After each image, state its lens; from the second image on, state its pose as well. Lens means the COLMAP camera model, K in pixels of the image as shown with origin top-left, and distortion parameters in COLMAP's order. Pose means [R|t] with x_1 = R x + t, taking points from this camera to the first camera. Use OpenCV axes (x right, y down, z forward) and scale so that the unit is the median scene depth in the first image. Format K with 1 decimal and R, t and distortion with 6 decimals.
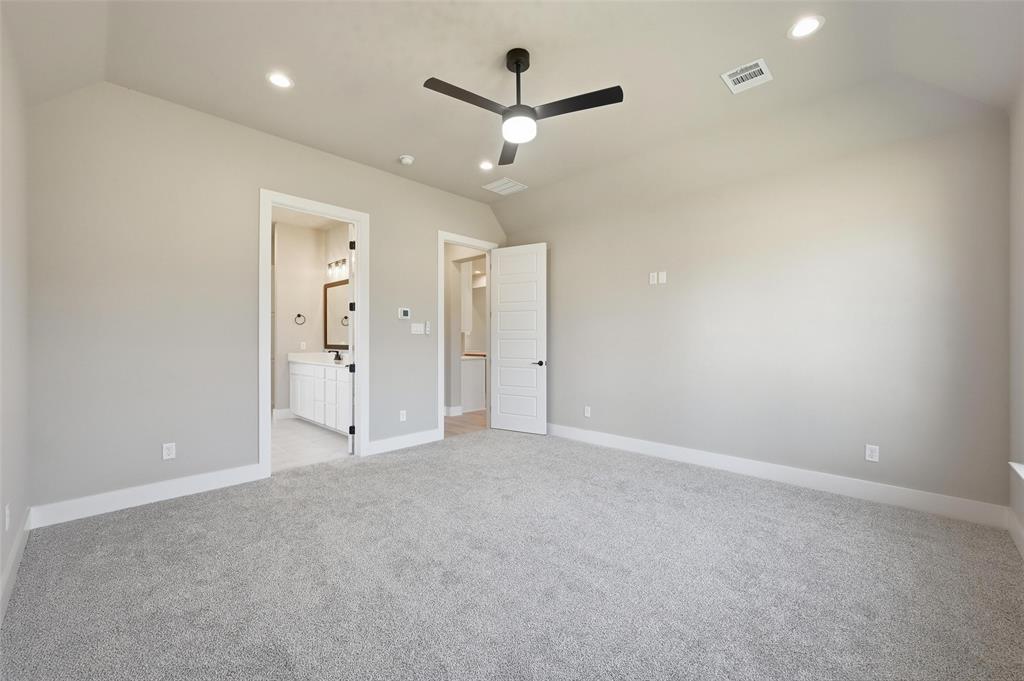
lens RADIAL K [[405.1, 0, 509.9], [0, 405.1, 340.4], [0, 0, 1]] dist [-0.001561, -0.000136]
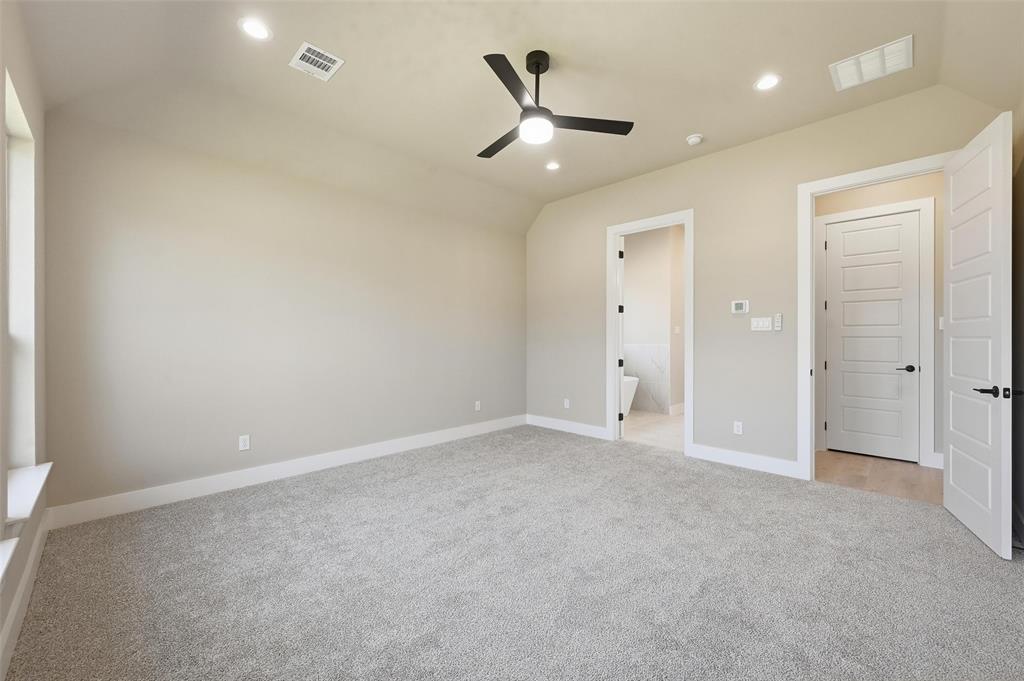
lens RADIAL K [[405.1, 0, 510.9], [0, 405.1, 339.1], [0, 0, 1]] dist [-0.001561, -0.000136]
pose [[-0.012855, 0.004768, -0.999906, 0.831342], [-0.001668, 0.999987, 0.004790, -0.003761], [0.999916, 0.001729, -0.012847, 0.763195]]
